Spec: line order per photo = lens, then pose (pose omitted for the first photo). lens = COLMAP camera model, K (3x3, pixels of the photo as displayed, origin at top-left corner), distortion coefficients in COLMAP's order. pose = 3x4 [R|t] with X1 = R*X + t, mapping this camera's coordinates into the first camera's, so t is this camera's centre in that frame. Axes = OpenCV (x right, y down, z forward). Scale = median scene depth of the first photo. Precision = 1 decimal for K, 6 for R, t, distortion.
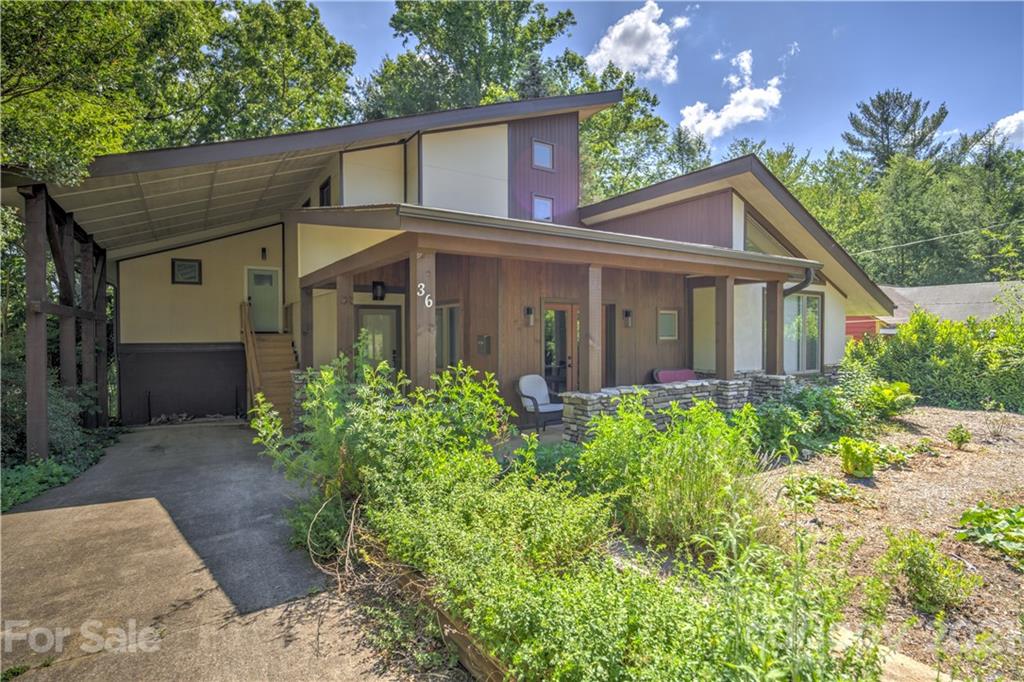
lens RADIAL K [[507.2, 0, 513.1], [0, 507.2, 335.7], [0, 0, 1]] dist [0.001440, 0.000252]
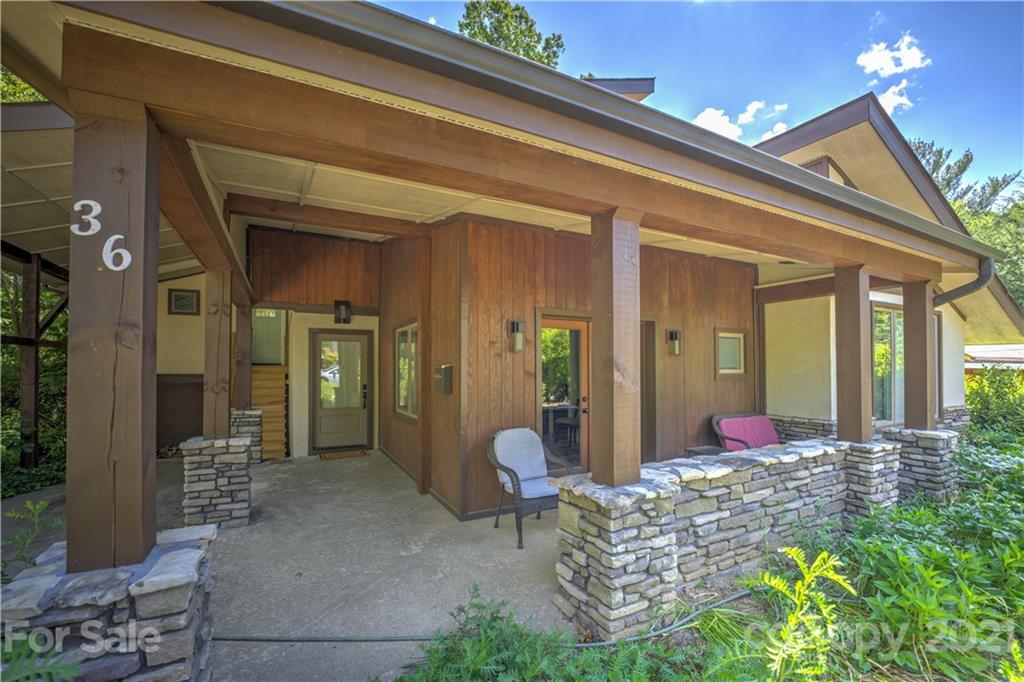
lens RADIAL K [[395.1, 0, 466.2], [0, 395.1, 359.9], [0, 0, 1]] dist [-0.015910, -0.000453]
pose [[0.977057, -0.001868, -0.212968, 0.065498], [-0.003988, 0.999626, -0.027066, 0.005602], [0.212939, 0.027294, 0.976684, 0.425765]]
